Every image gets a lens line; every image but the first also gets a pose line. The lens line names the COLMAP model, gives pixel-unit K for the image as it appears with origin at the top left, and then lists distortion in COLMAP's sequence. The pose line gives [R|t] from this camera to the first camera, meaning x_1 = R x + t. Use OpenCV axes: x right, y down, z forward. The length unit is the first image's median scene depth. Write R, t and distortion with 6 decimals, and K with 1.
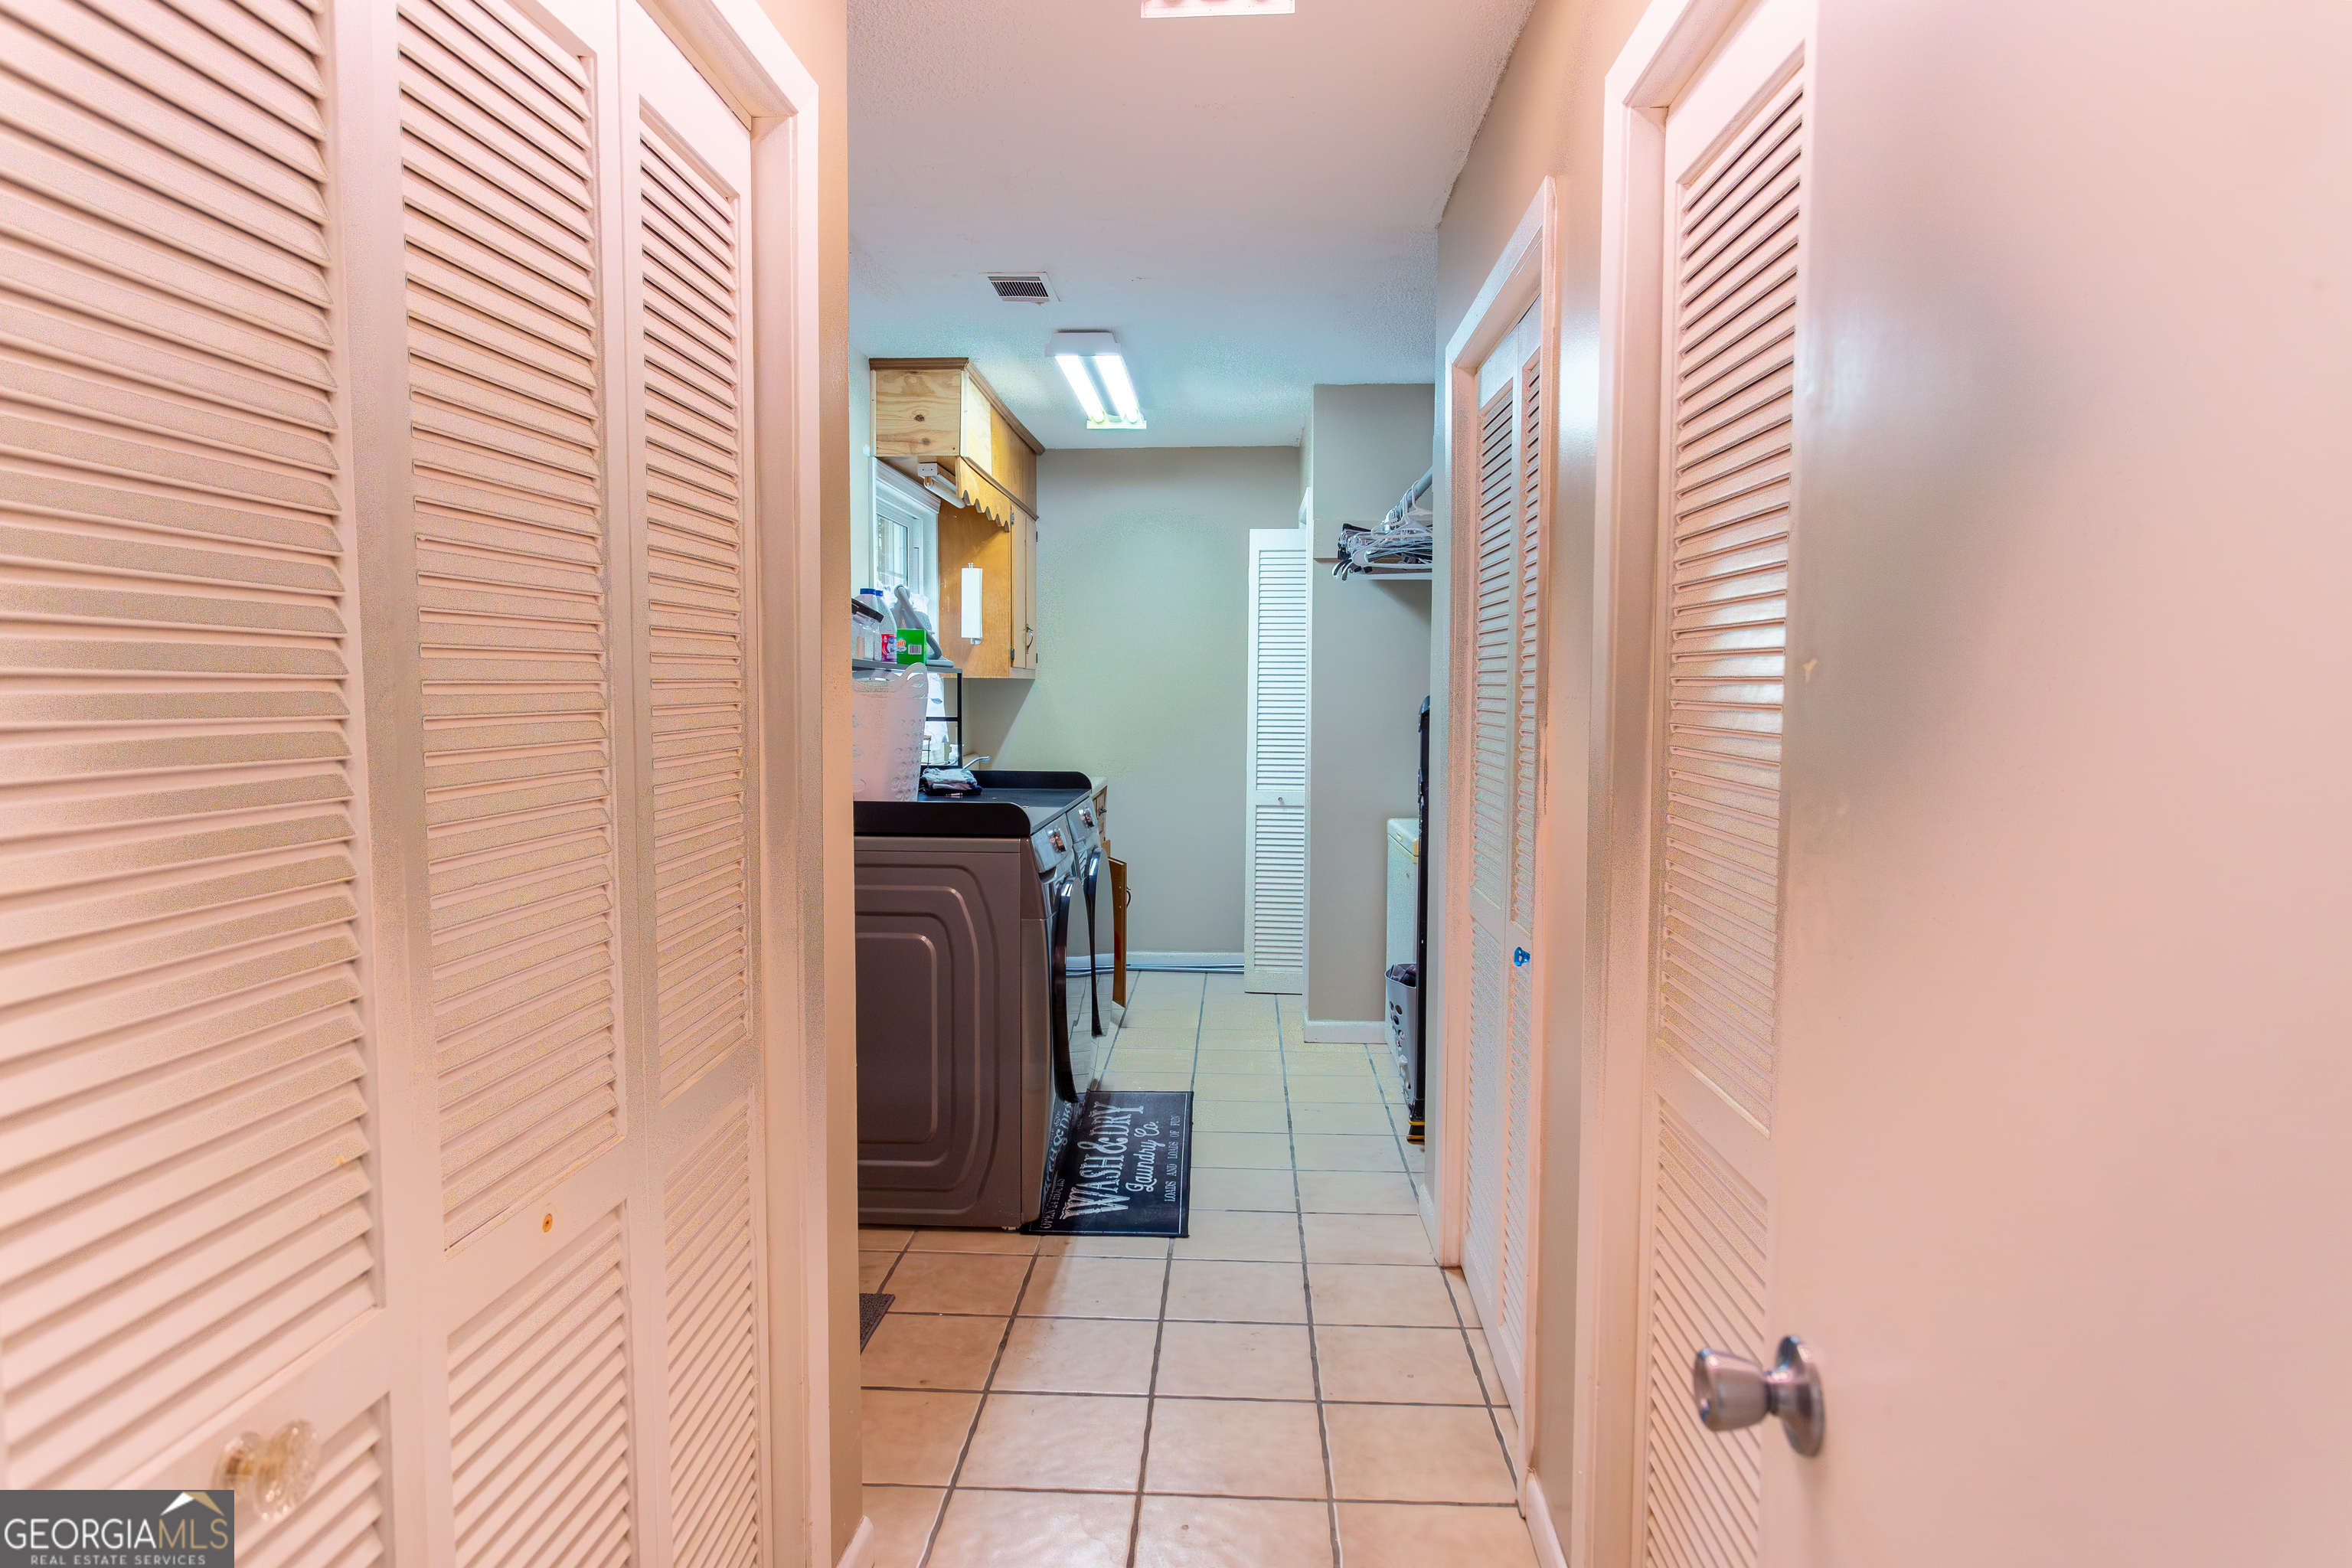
lens RADIAL K [[1422.4, 0, 1176.2], [0, 1422.4, 789.0], [0, 0, 1]] dist [0.001600, 0.000143]
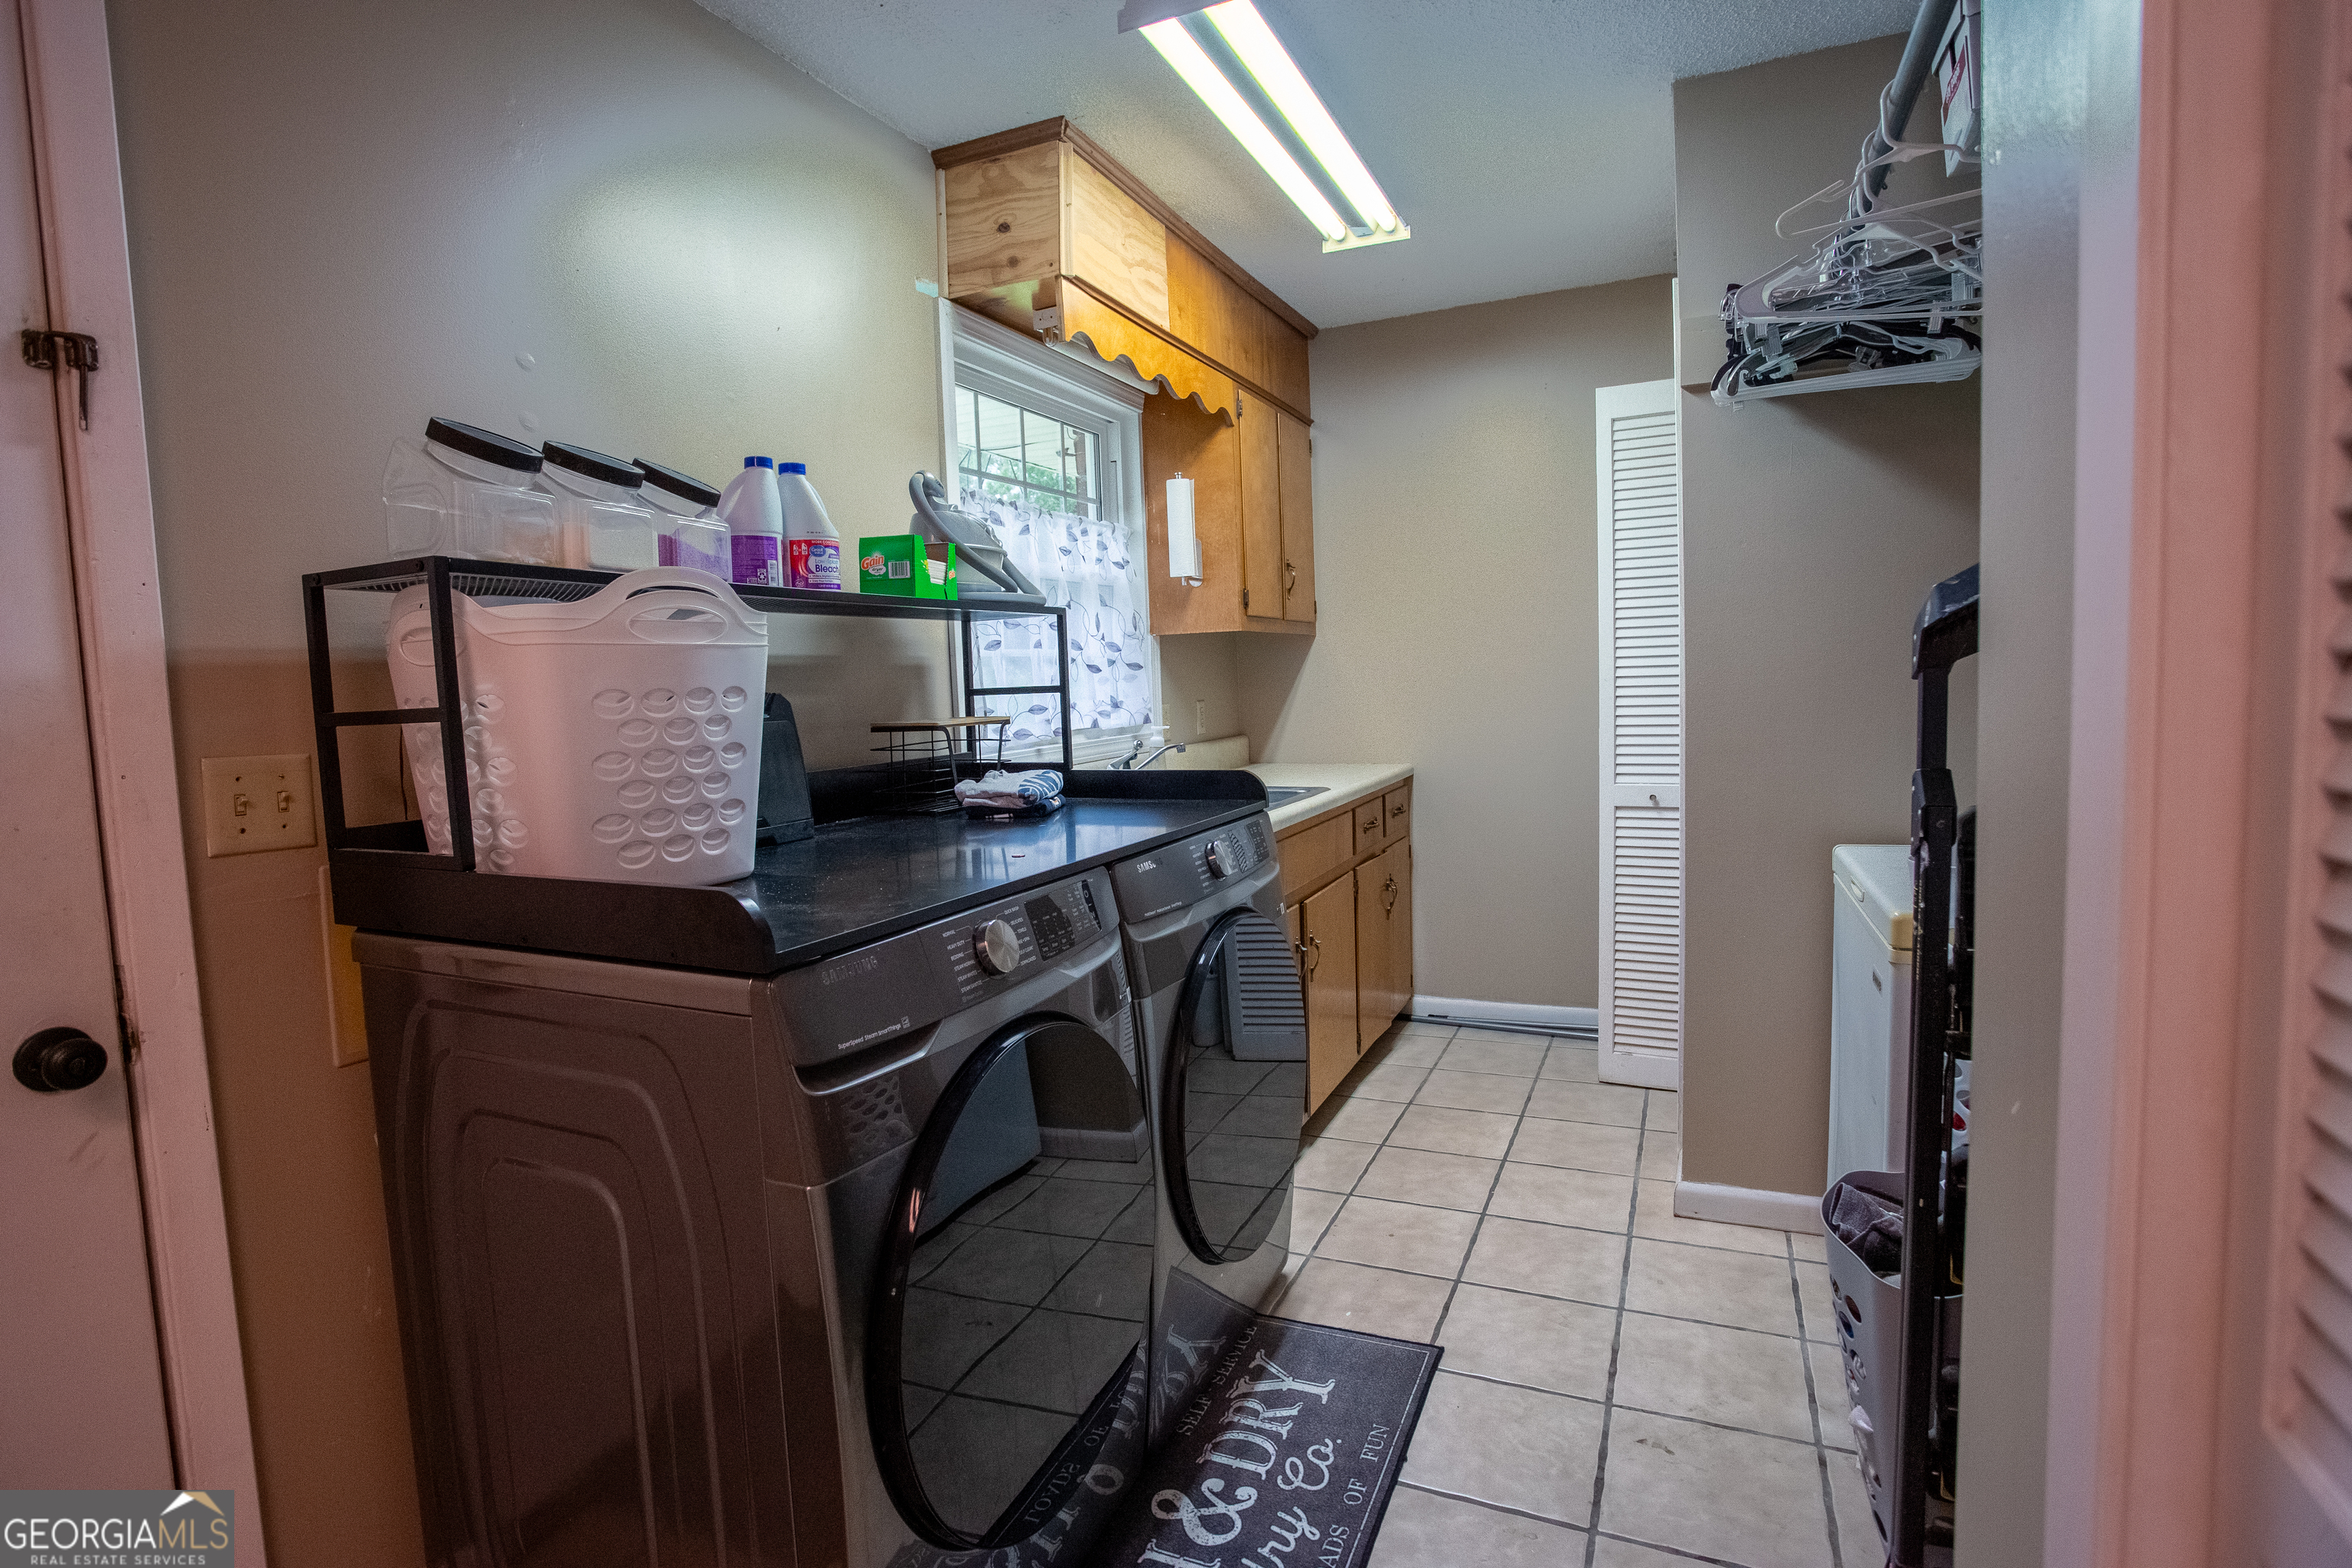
lens RADIAL K [[1129.3, 0, 1174.0], [0, 1129.3, 772.3], [0, 0, 1]] dist [-0.037602, -0.000376]
pose [[0.926912, -0.010548, -0.375130, 0.079284], [0.019392, 0.999616, 0.019809, -0.020356], [0.374777, -0.025635, 0.926760, 0.539601]]
